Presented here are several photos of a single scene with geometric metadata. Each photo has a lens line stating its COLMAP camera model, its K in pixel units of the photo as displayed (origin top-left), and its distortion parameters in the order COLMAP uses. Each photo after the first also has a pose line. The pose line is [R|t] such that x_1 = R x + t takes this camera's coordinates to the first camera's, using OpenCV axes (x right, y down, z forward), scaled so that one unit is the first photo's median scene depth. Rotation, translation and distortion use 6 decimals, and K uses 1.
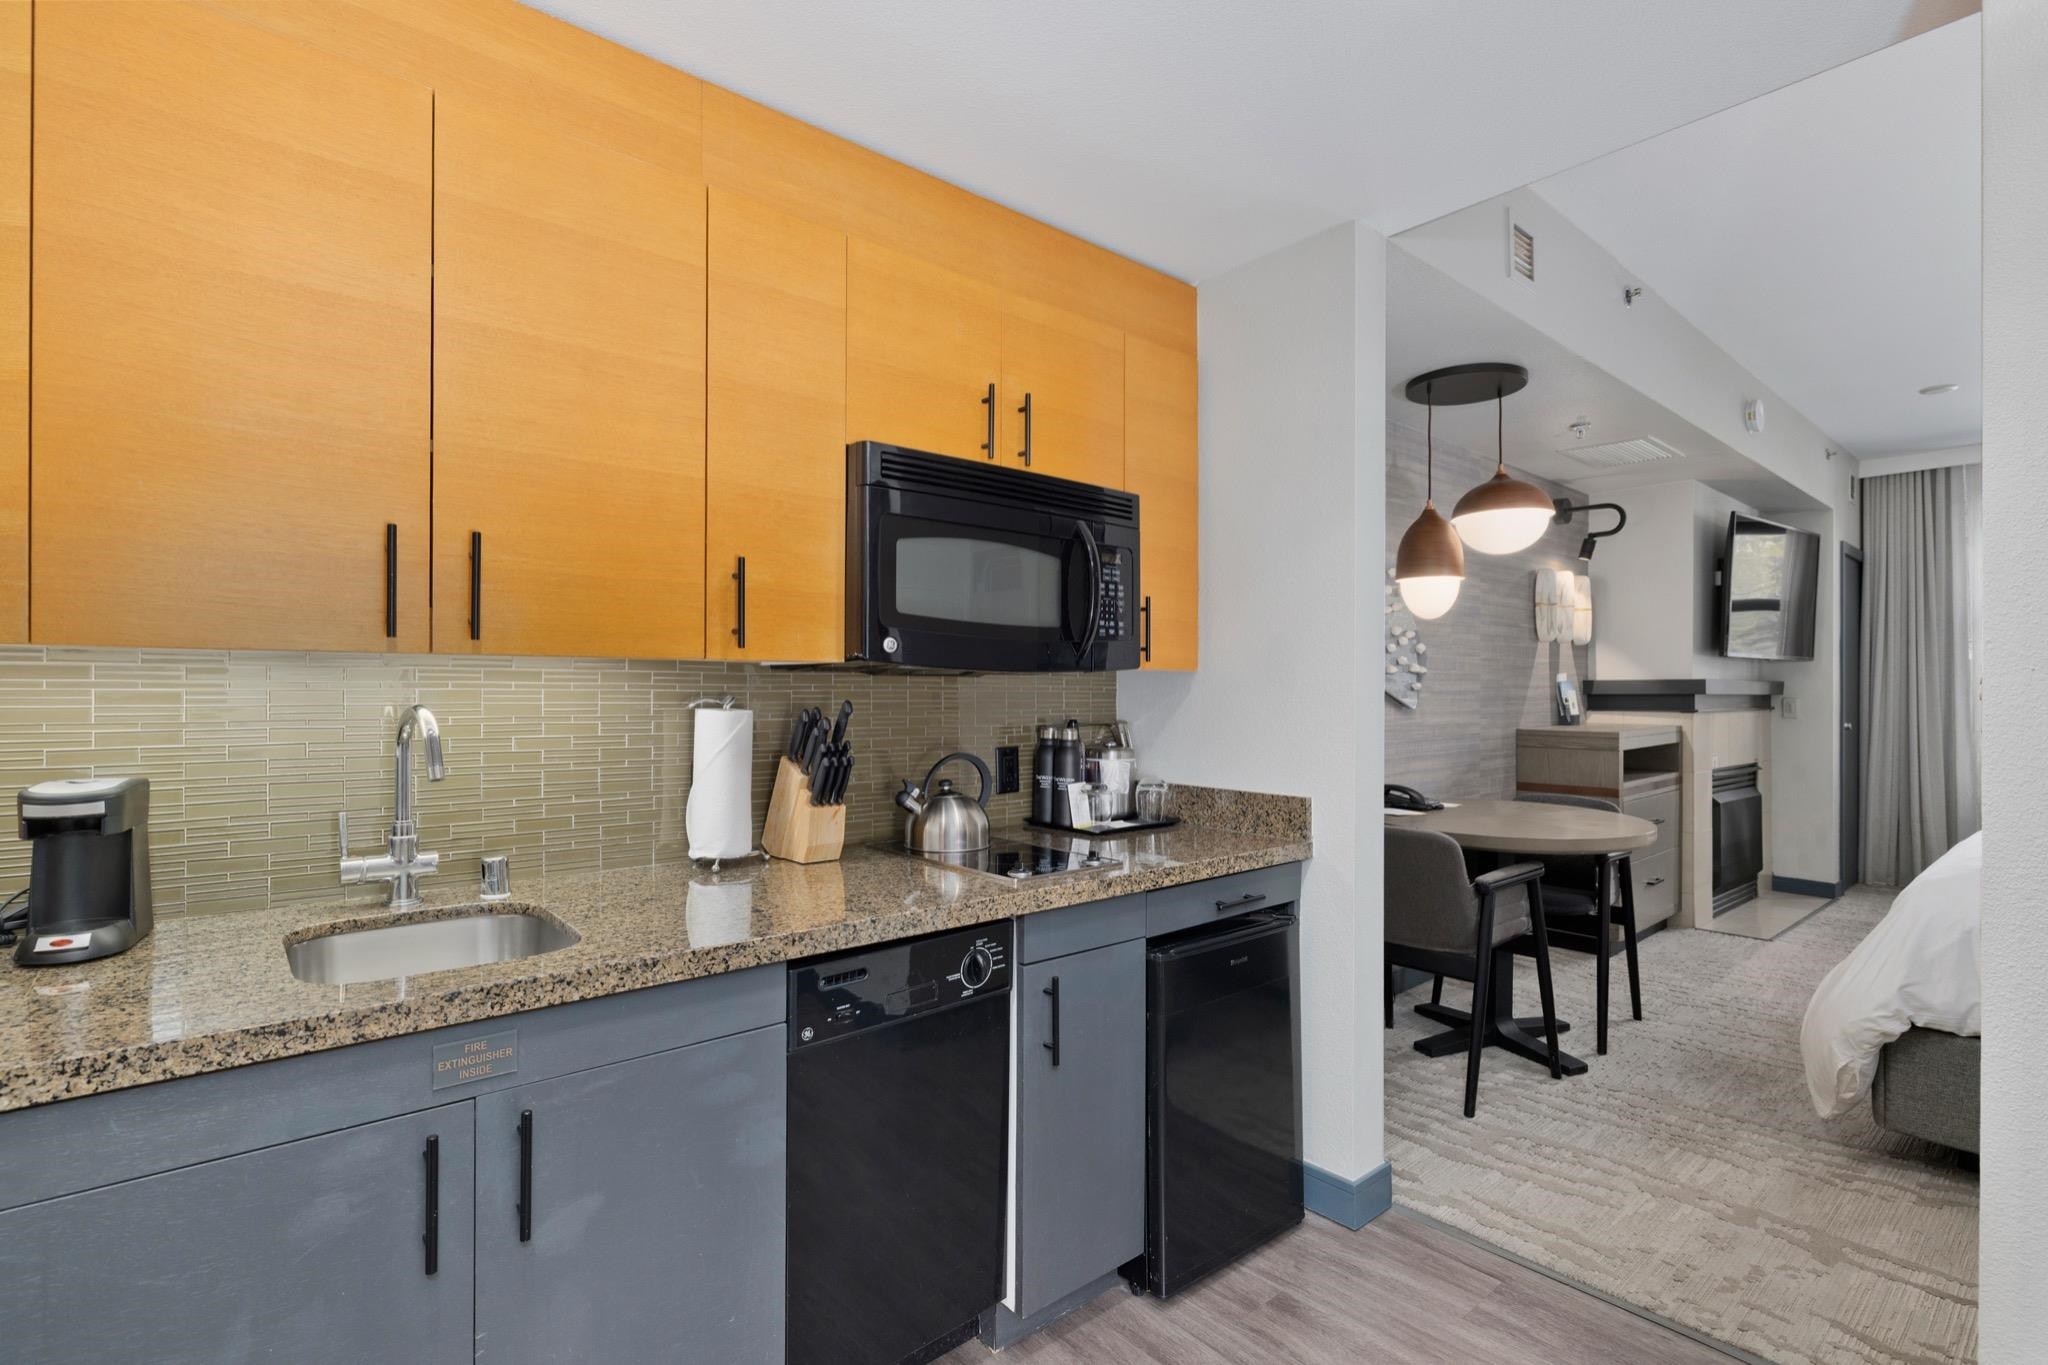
lens RADIAL K [[967.8, 0, 1014.2], [0, 967.8, 685.2], [0, 0, 1]] dist [-0.000903, 0.001428]
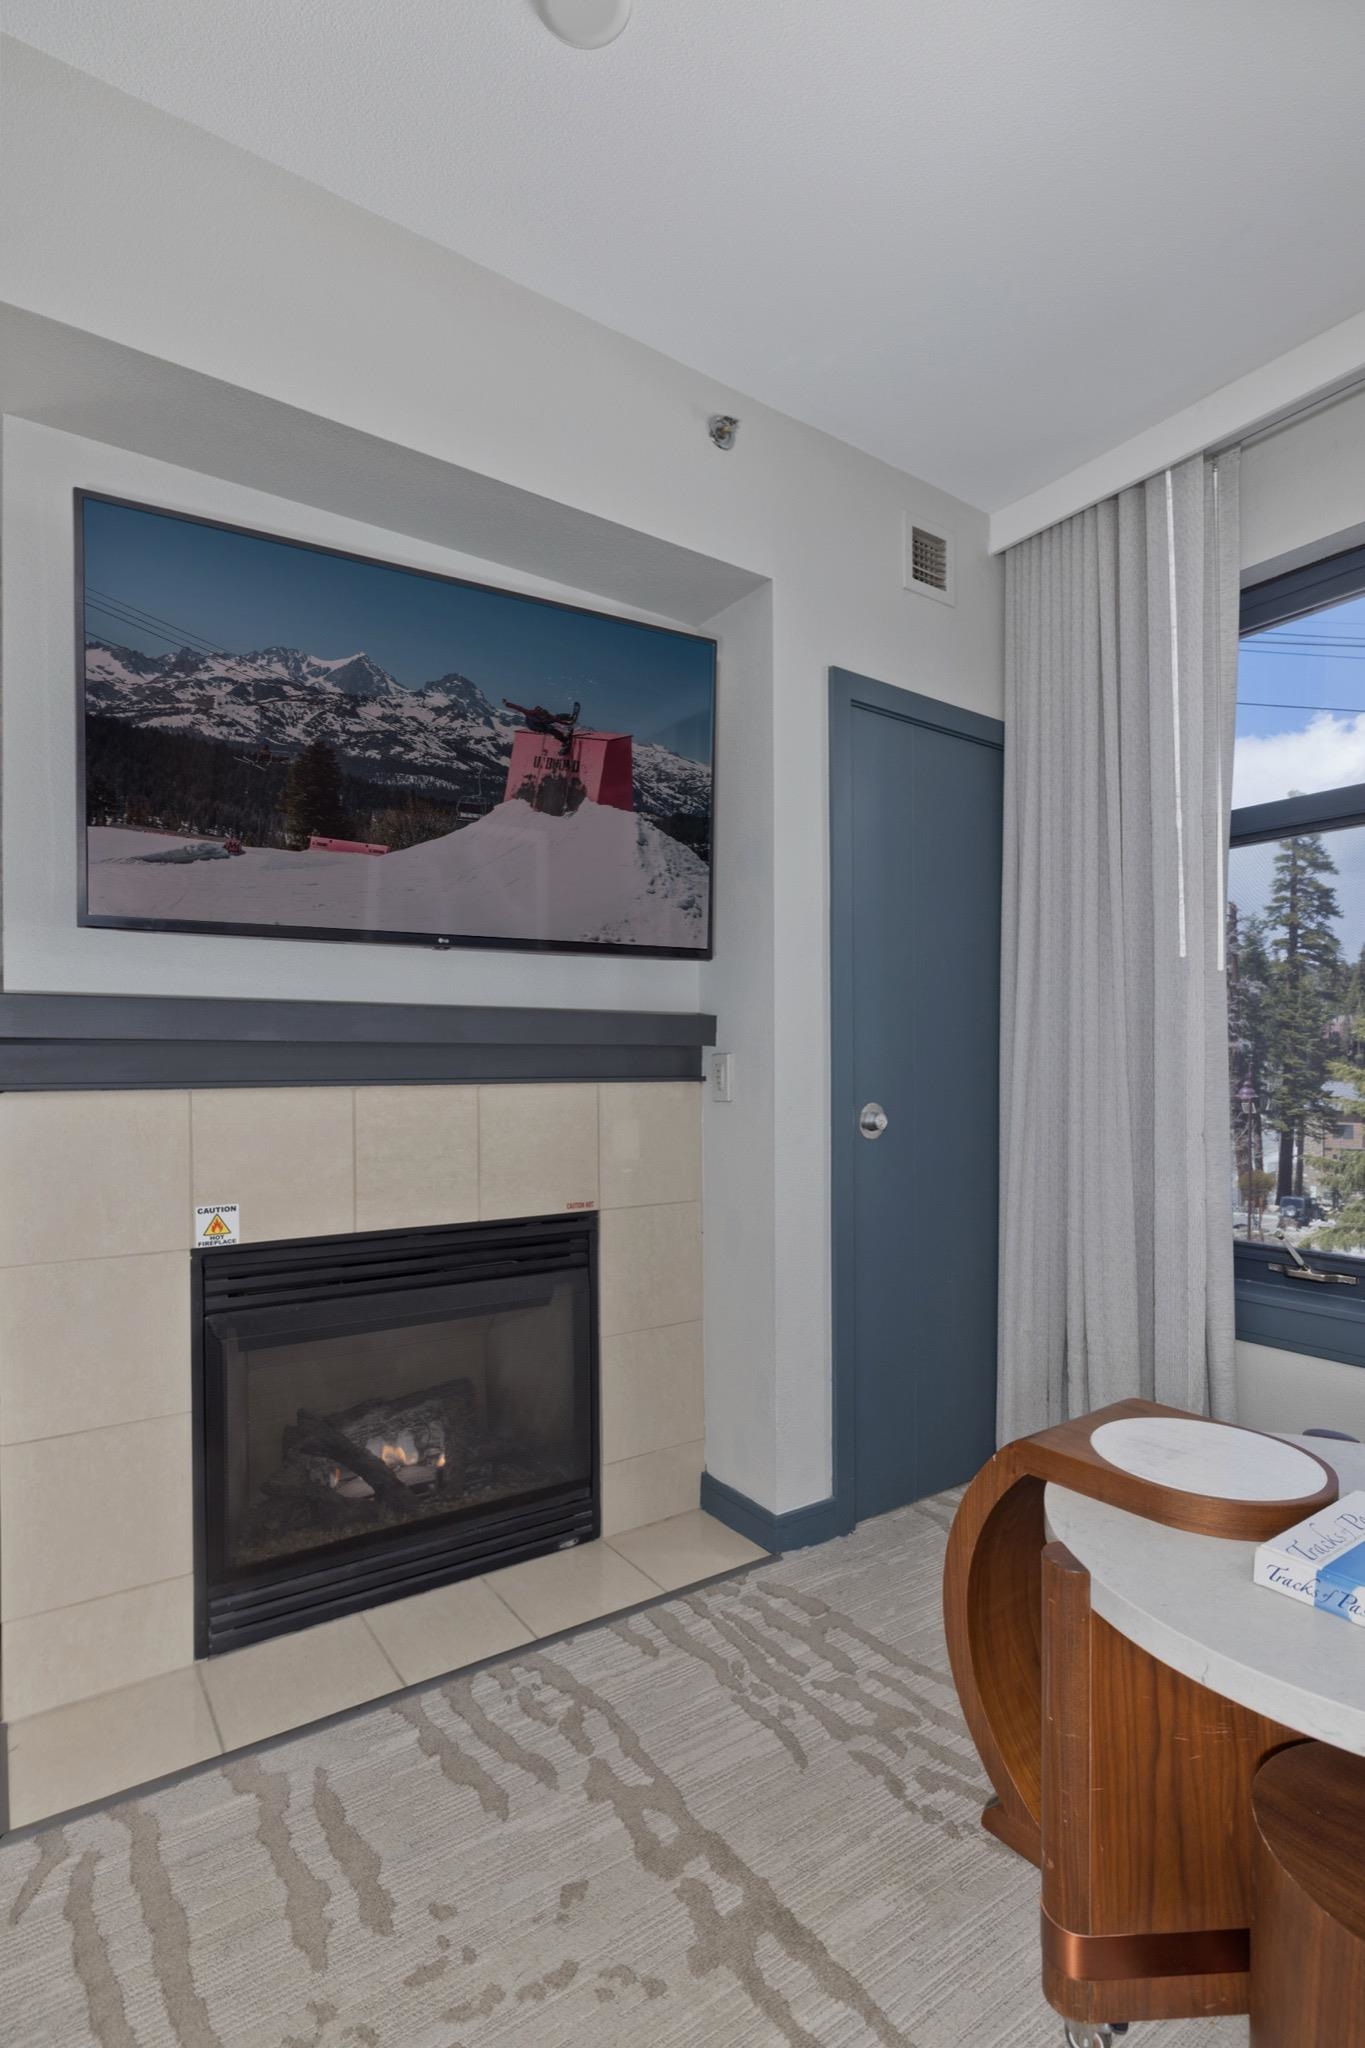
lens RADIAL K [[989.6, 0, 674.8], [0, 989.6, 1062.8], [0, 0, 1]] dist [-0.005040, 0.000344]
pose [[0.994677, -0.002709, -0.103009, 1.997303], [0.003544, 0.999962, 0.007917, 0.031363], [0.102983, -0.008240, 0.994649, 1.391116]]
